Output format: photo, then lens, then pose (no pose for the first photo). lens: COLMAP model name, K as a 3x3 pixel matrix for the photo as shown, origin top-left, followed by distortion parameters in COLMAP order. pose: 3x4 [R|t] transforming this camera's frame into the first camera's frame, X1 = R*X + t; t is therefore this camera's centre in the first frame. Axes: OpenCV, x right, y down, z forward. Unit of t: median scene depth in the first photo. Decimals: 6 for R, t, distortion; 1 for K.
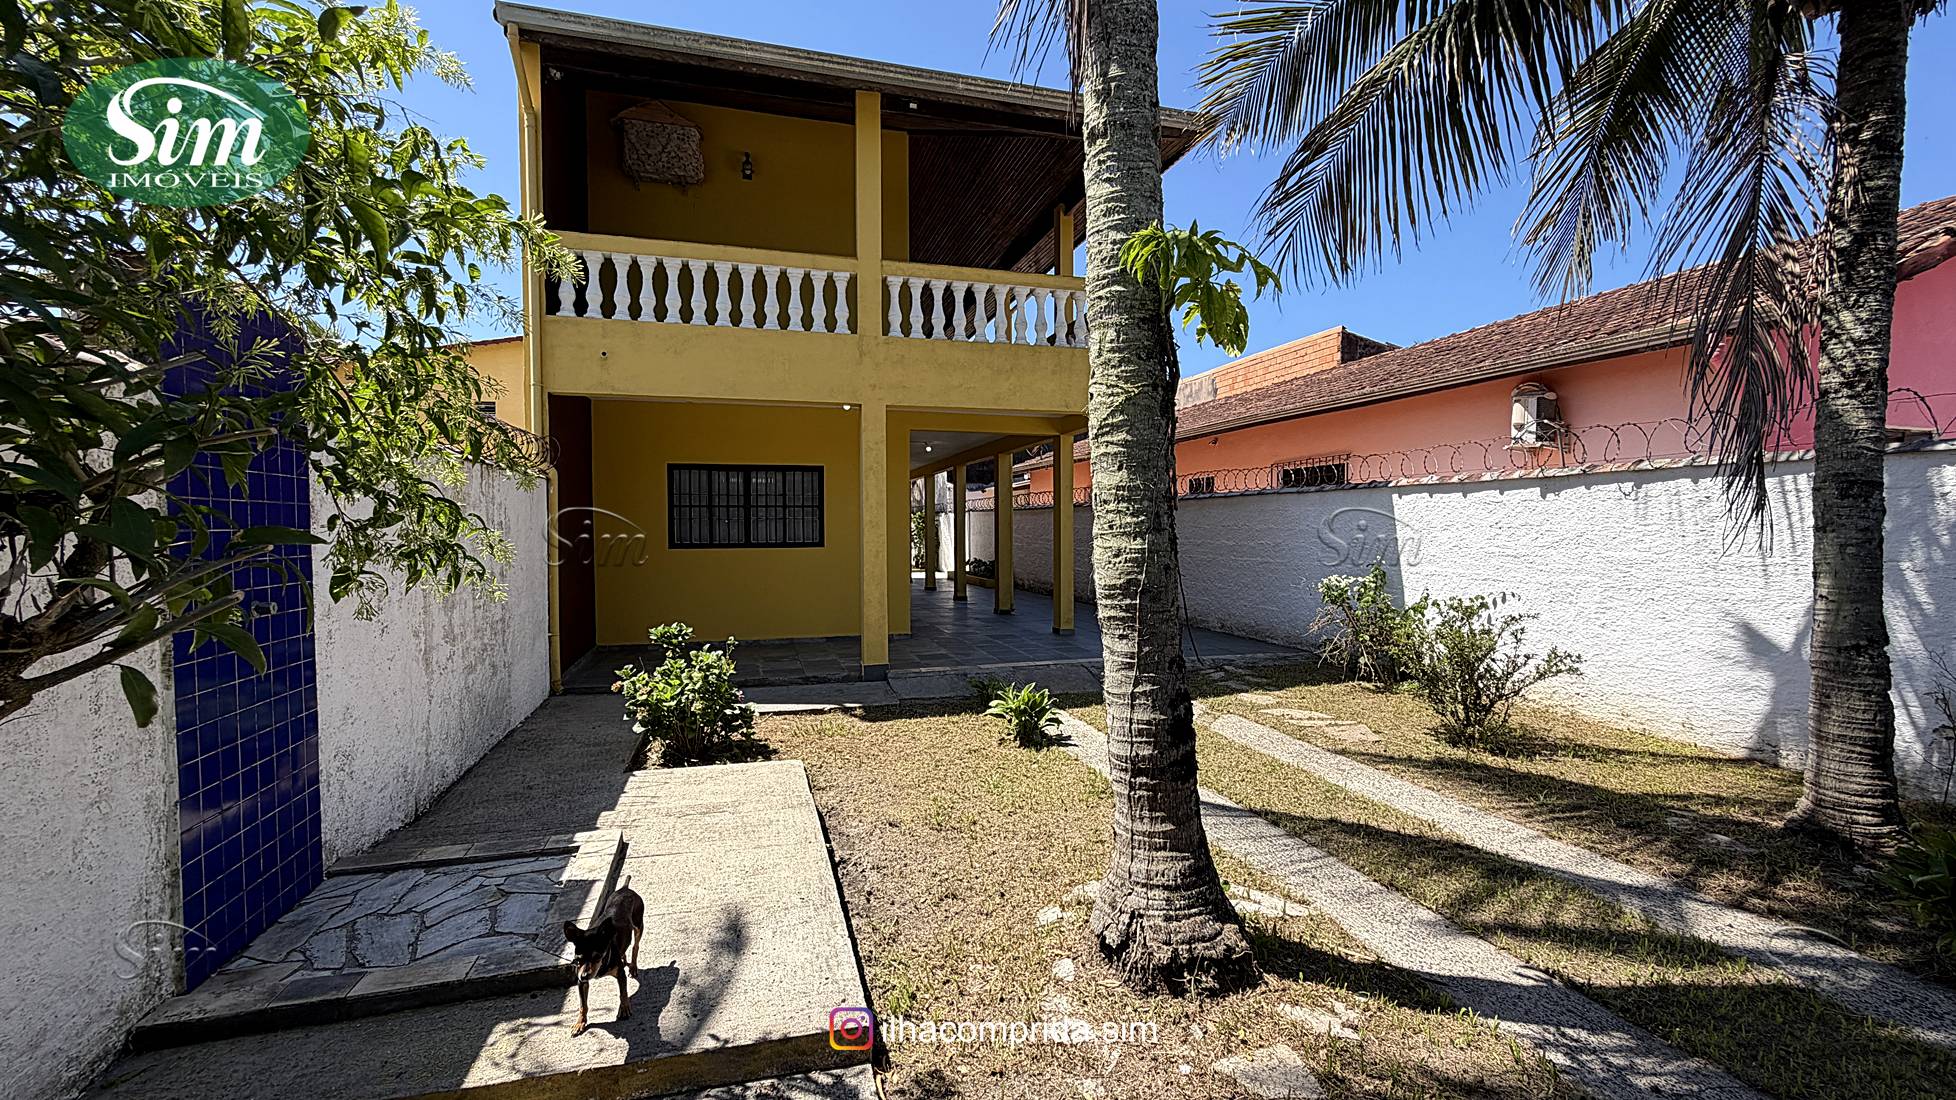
lens RADIAL K [[785.8, 0, 978.0], [0, 785.8, 550.0], [0, 0, 1]] dist [-0.002261, 0.000410]
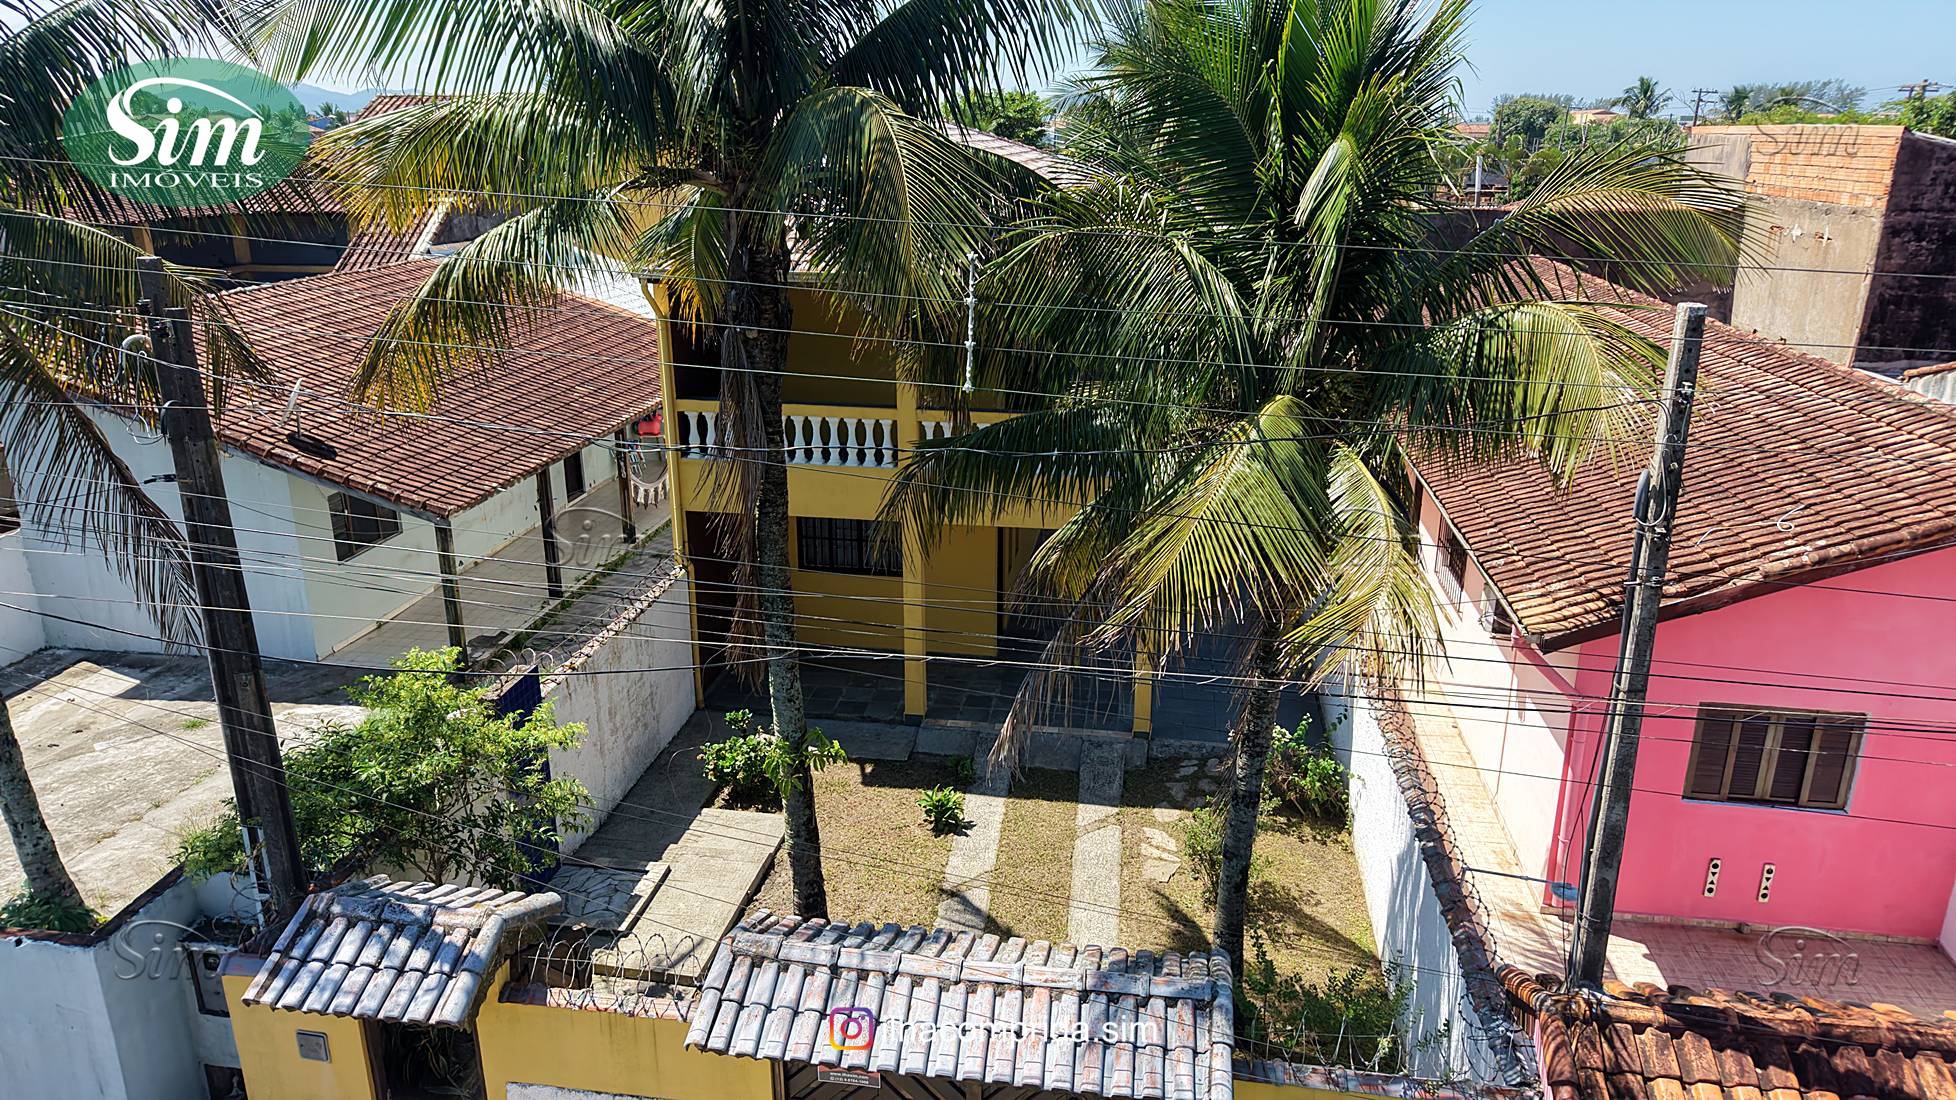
lens RADIAL K [[1314.1, 0, 982.5], [0, 1314.1, 571.2], [0, 0, 1]] dist [0.001223, -0.001598]
pose [[0.905659, 0.145562, -0.398239, 0.873638], [-0.021057, 0.953507, 0.300635, -0.800528], [0.423485, -0.263887, 0.866617, -0.831497]]
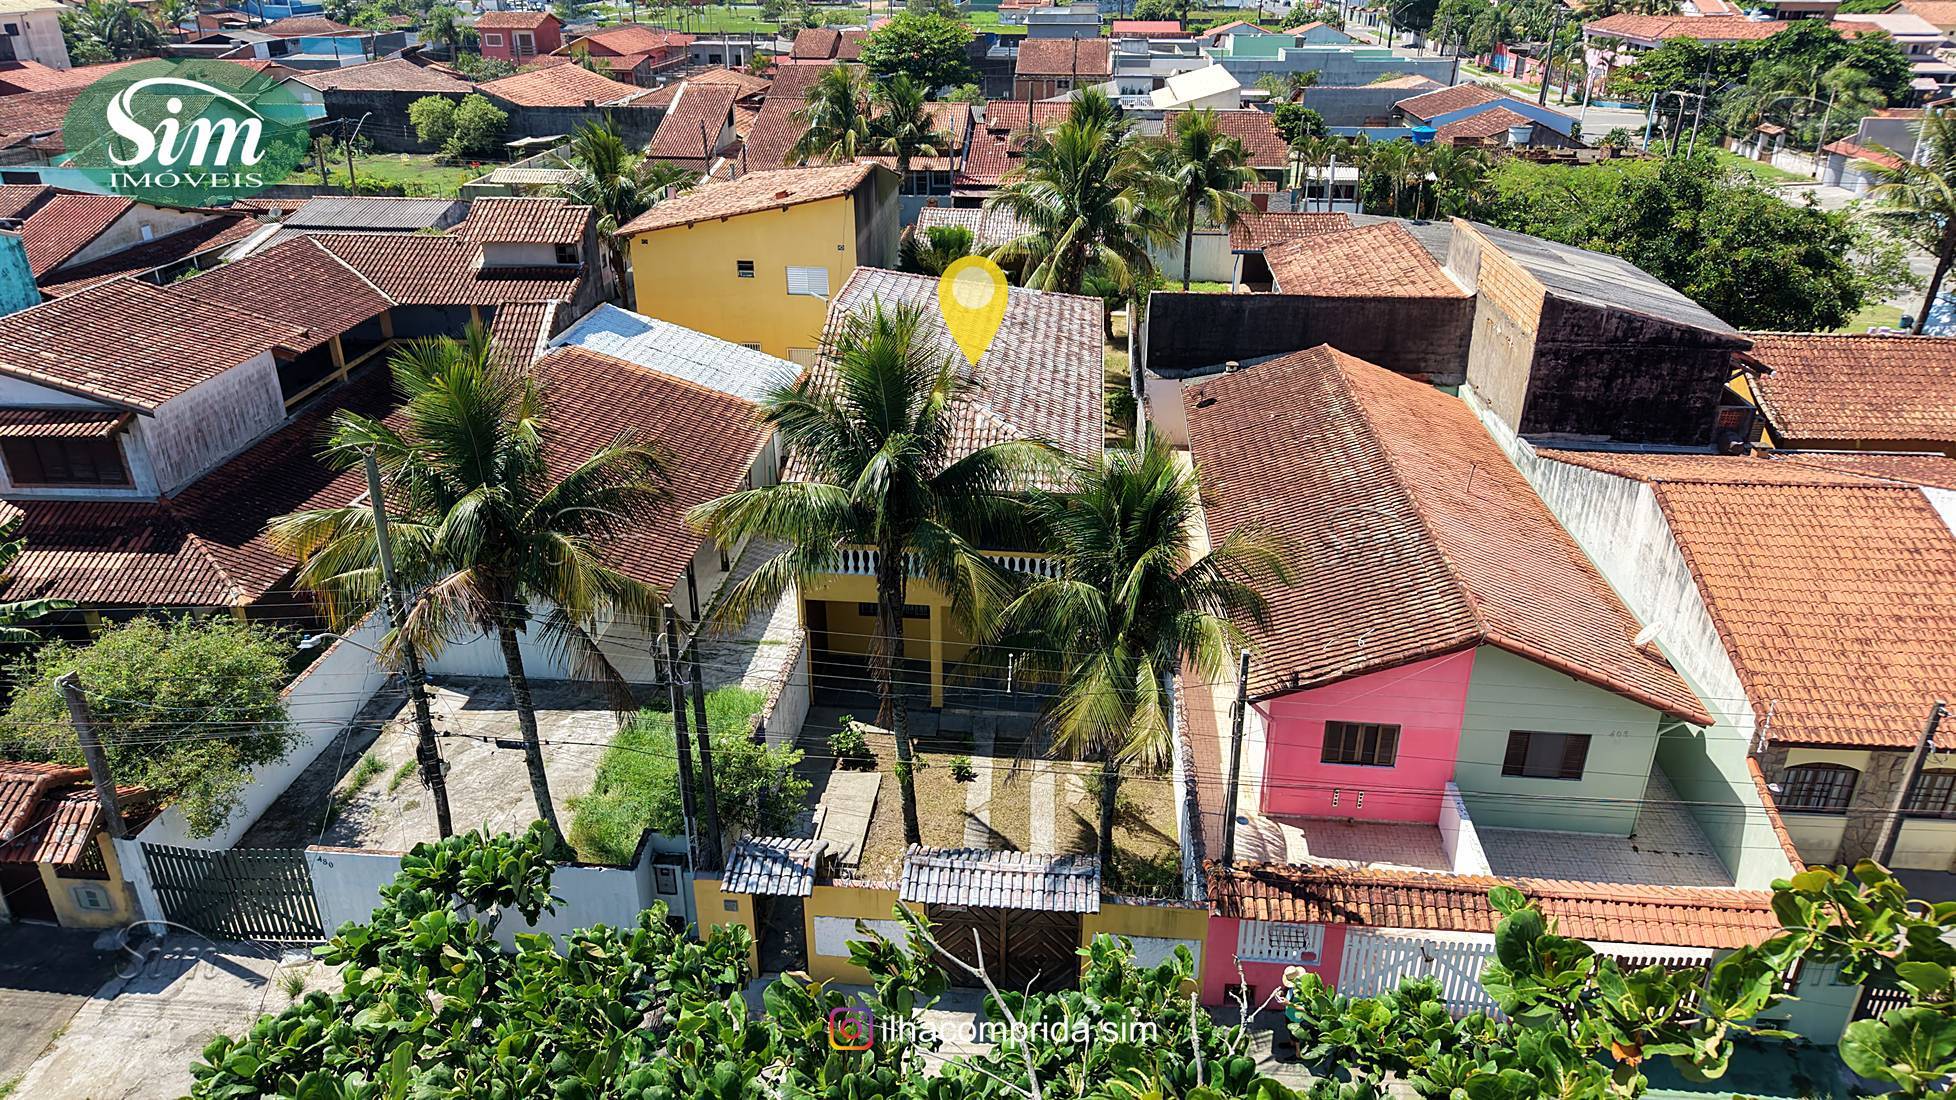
lens RADIAL K [[1359.5, 0, 978.0], [0, 1359.5, 550.0], [0, 0, 1]] dist [0.047075, -0.000466]
pose [[0.931593, 0.167154, -0.322792, 1.300106], [-0.019836, 0.910054, 0.414014, -2.095467], [0.362962, -0.379290, 0.851115, -2.359987]]
